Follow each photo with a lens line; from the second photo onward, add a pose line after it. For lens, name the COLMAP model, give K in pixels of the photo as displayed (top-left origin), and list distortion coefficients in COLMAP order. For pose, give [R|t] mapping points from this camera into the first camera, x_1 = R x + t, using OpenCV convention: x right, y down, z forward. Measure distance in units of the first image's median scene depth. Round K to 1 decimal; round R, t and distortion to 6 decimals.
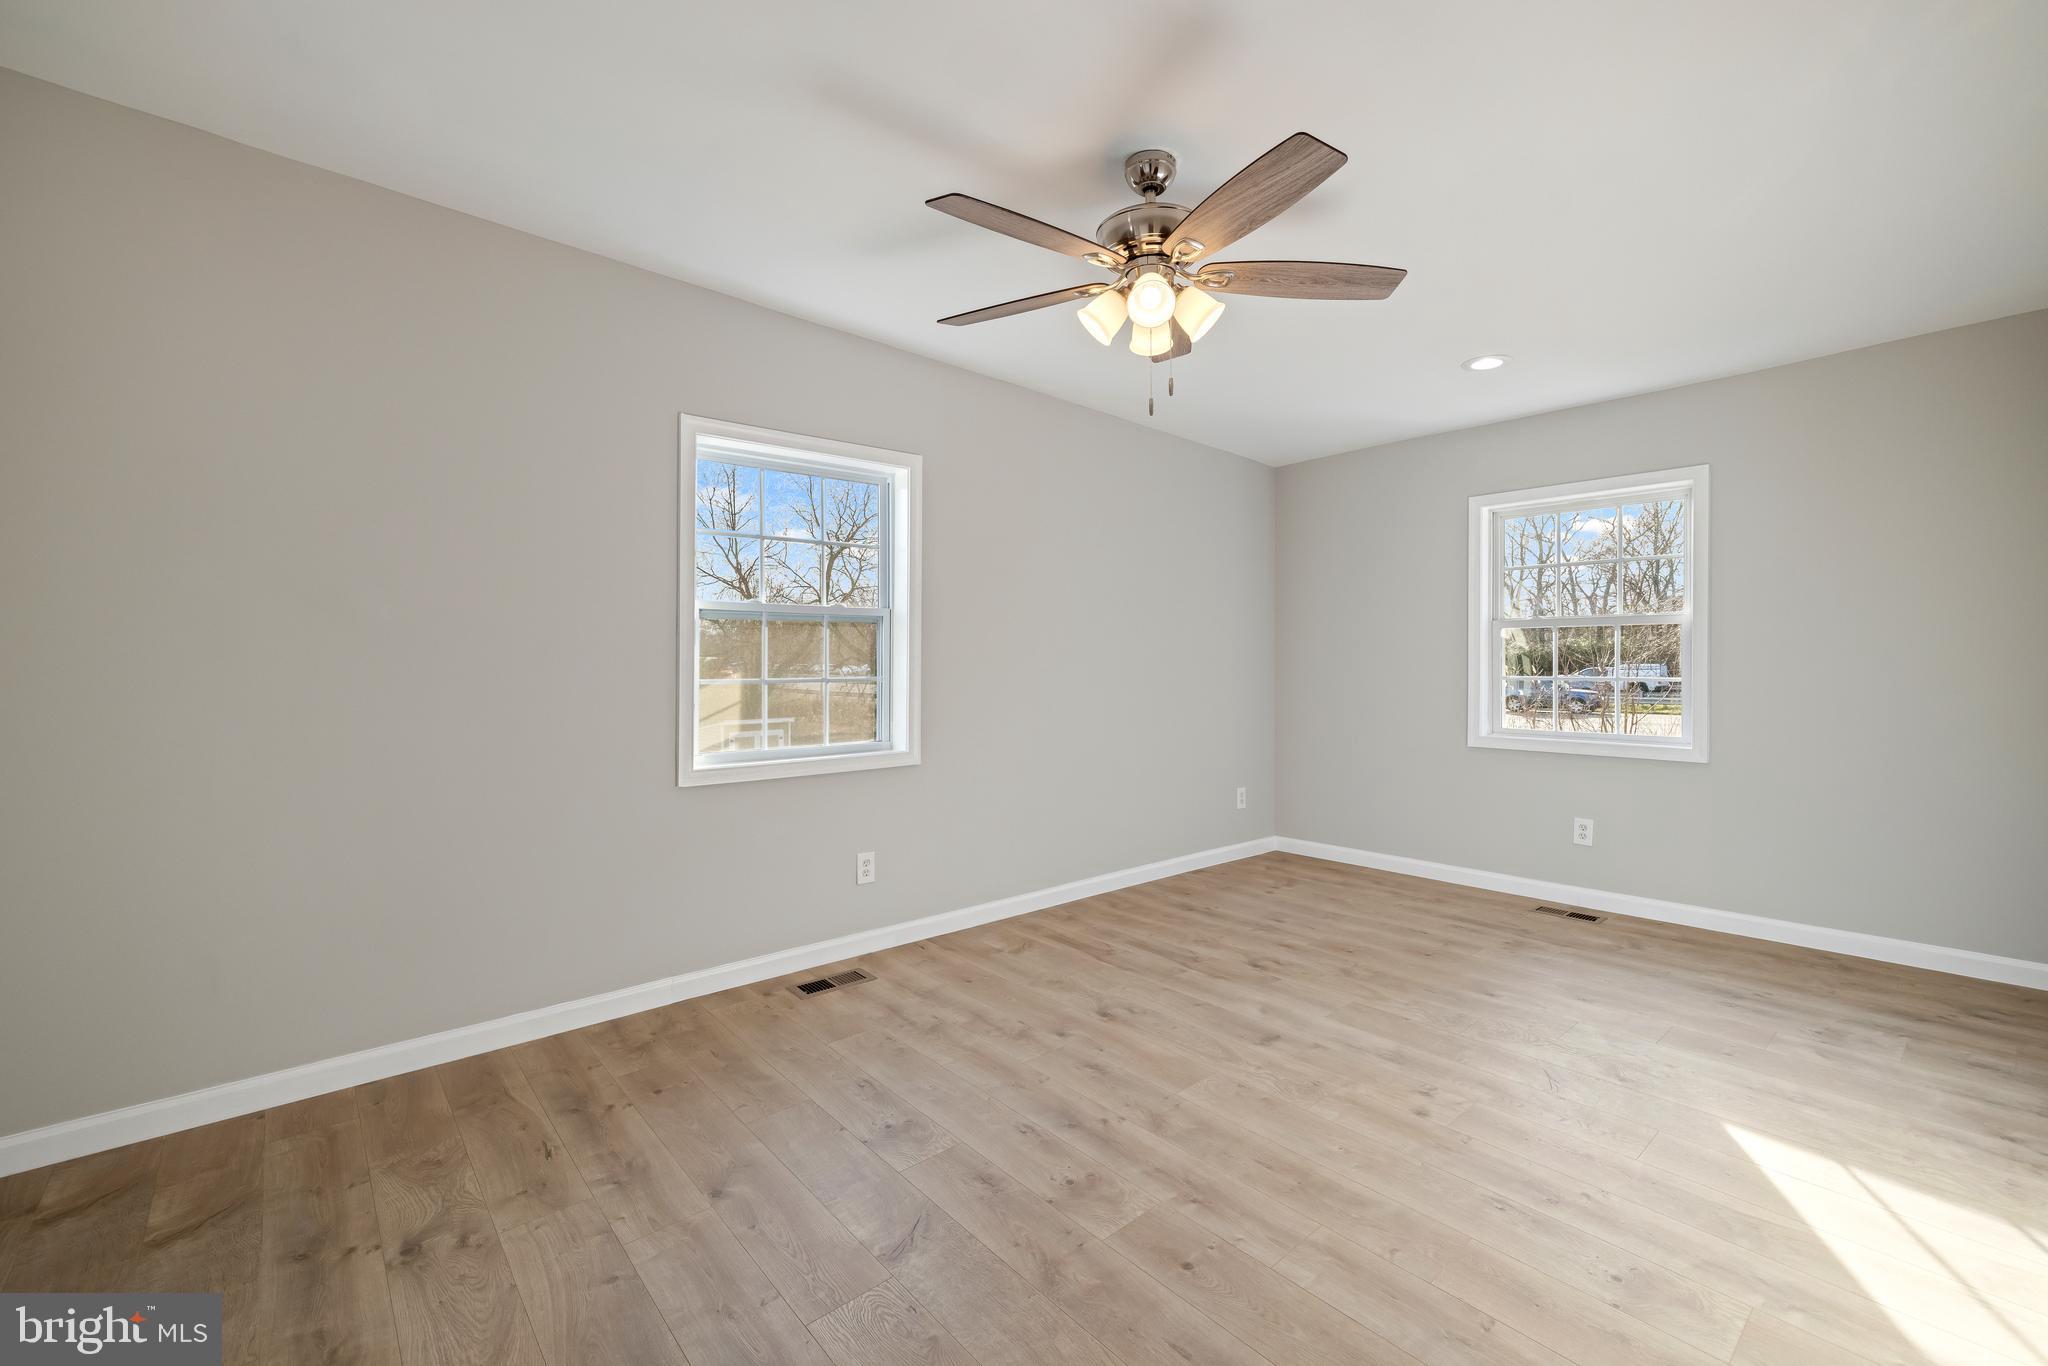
lens RADIAL K [[868.3, 0, 1025.5], [0, 868.3, 639.5], [0, 0, 1]] dist [-0.000721, 0.000208]
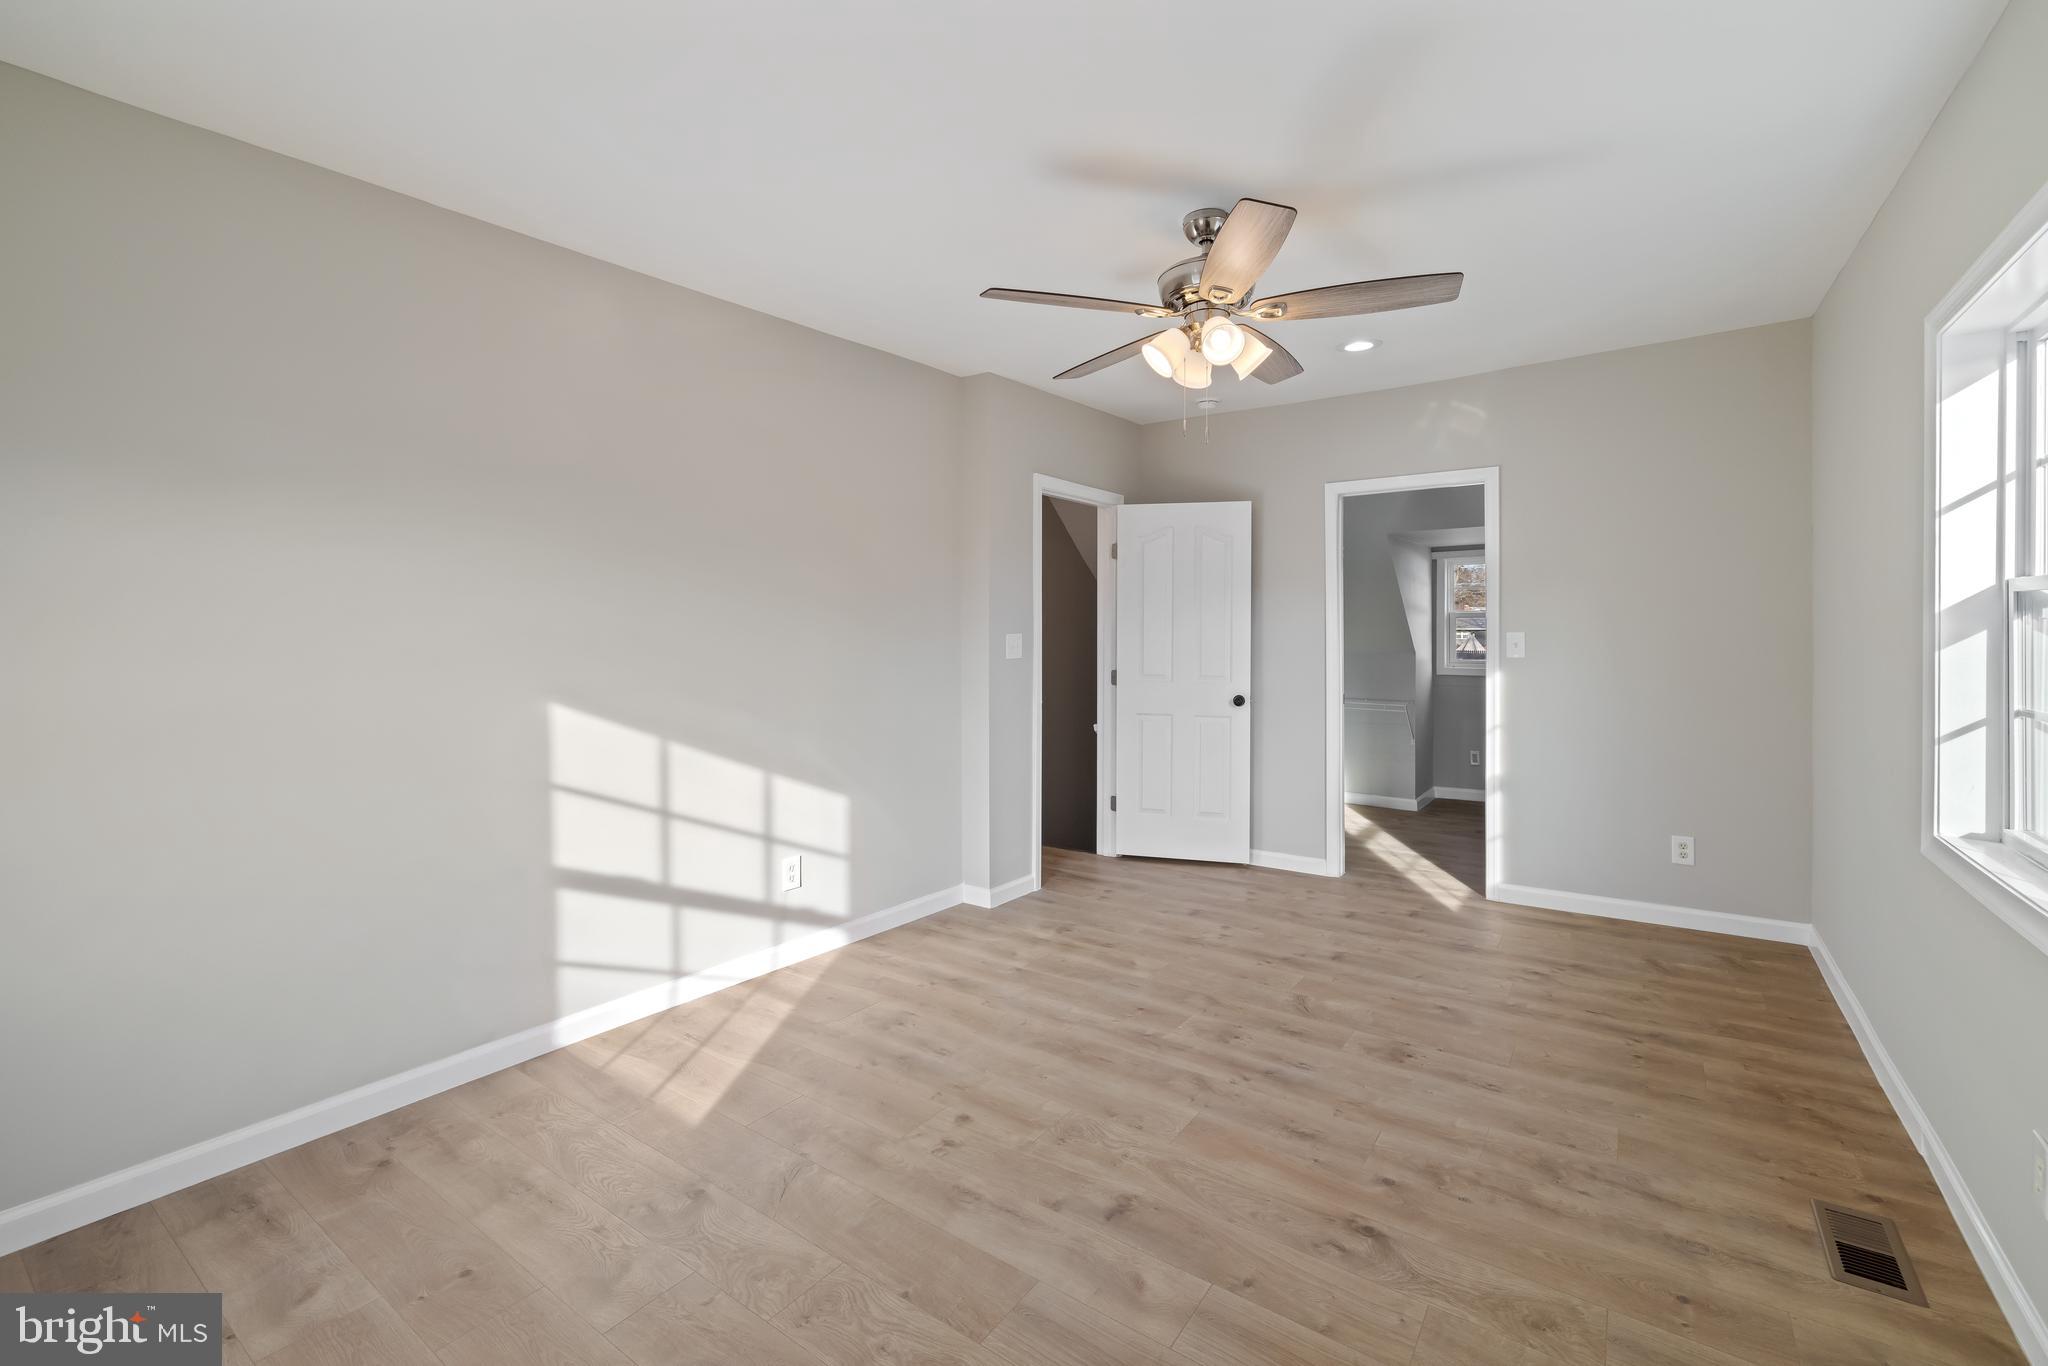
lens RADIAL K [[868.3, 0, 1025.5], [0, 868.3, 639.5], [0, 0, 1]] dist [-0.000721, 0.000208]
pose [[-0.970279, 0.004042, -0.241956, 0.575178], [0.005726, 0.999964, -0.006258, -0.003457], [0.241922, -0.007458, -0.970267, 1.832343]]
